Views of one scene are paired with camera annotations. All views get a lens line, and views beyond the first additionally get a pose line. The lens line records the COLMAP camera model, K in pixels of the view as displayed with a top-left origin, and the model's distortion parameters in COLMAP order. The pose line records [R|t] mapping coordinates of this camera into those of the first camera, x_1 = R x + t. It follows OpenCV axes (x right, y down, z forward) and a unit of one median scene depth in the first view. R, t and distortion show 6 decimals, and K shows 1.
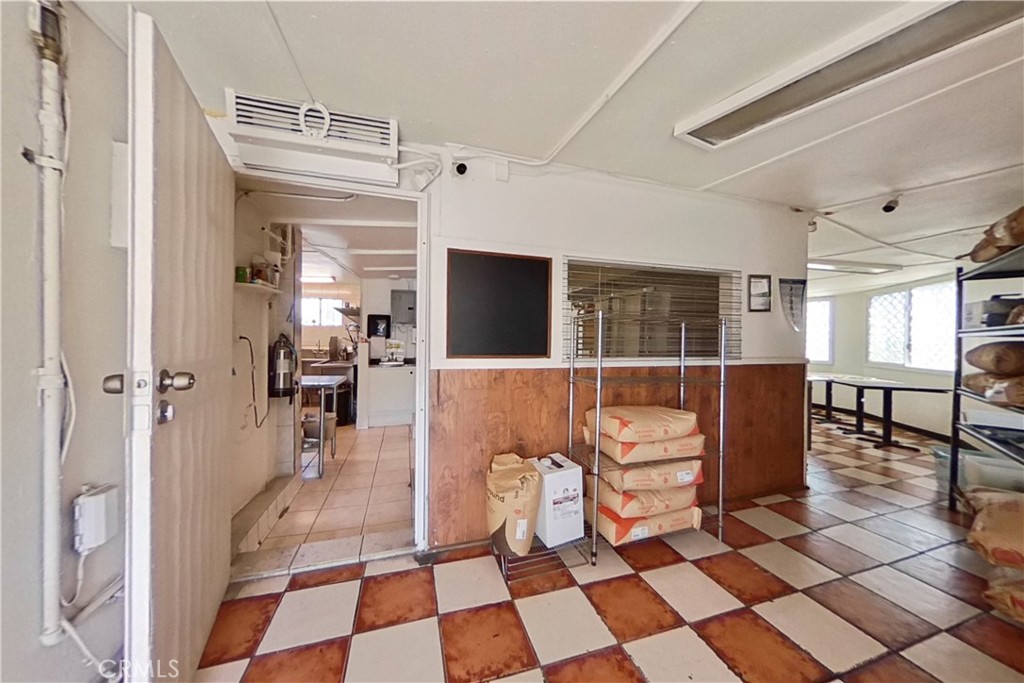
lens RADIAL K [[336.3, 0, 513.5], [0, 336.3, 342.3], [0, 0, 1]] dist [0.002970, -0.001576]
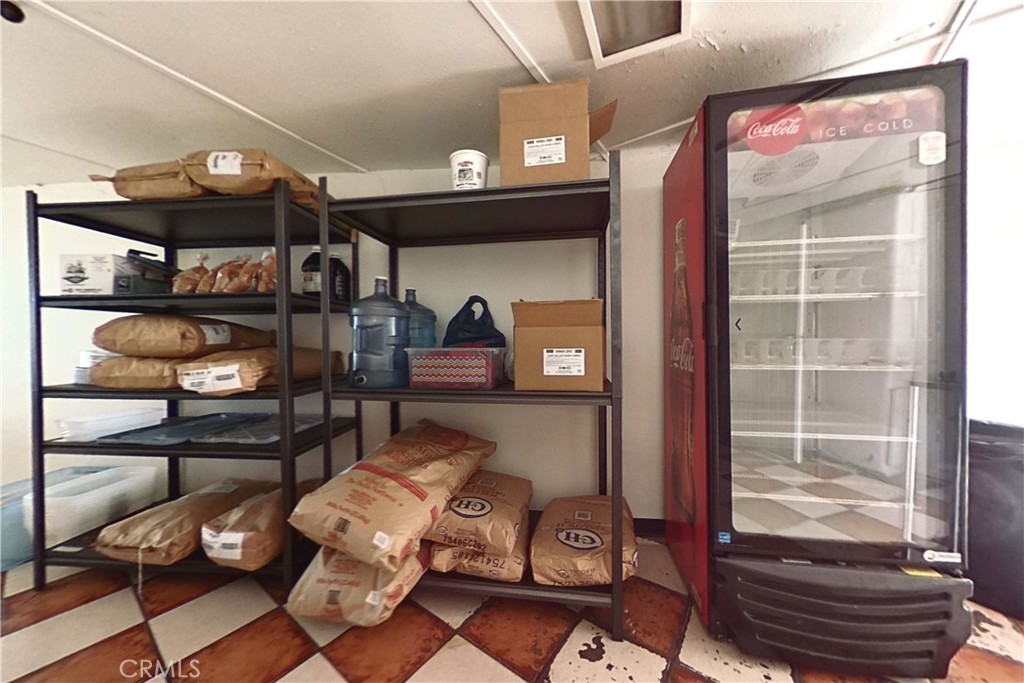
lens RADIAL K [[336.3, 0, 514.6], [0, 336.3, 345.2], [0, 0, 1]] dist [0.002970, -0.001576]
pose [[-0.583860, -0.021470, 0.811571, 0.393942], [0.003148, 0.999583, 0.028709, 0.049689], [-0.811848, 0.019317, -0.583549, 0.830718]]
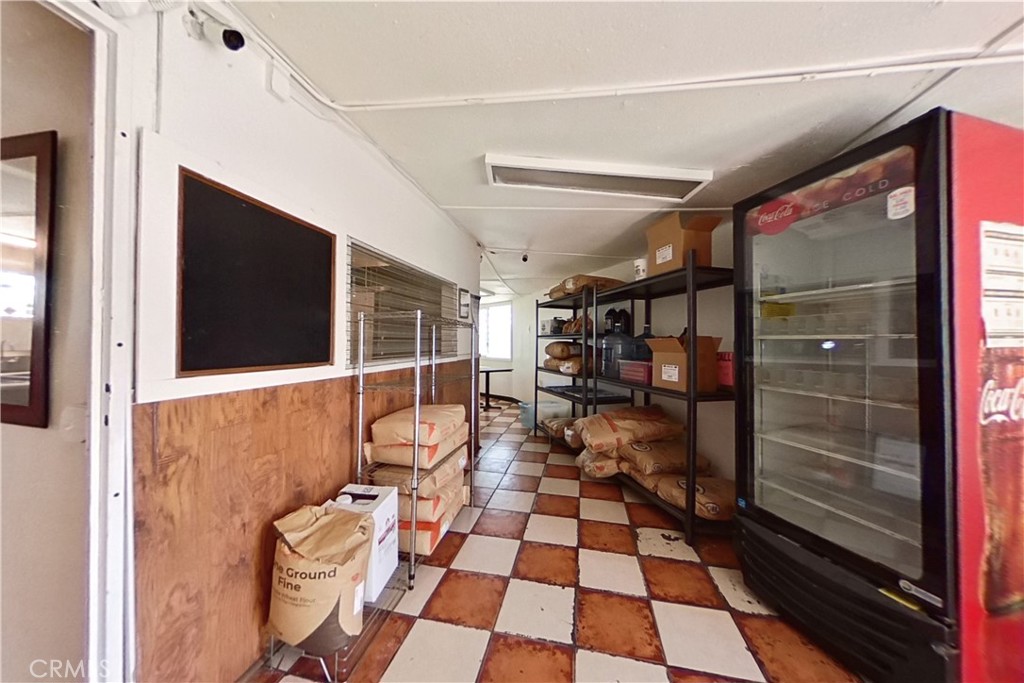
lens RADIAL K [[336.3, 0, 513.9], [0, 336.3, 342.3], [0, 0, 1]] dist [0.002970, -0.001576]
pose [[0.498524, -0.004770, 0.866863, -0.368621], [0.001582, 0.999988, 0.004592, -0.008265], [-0.866875, -0.000918, 0.498525, 0.275981]]
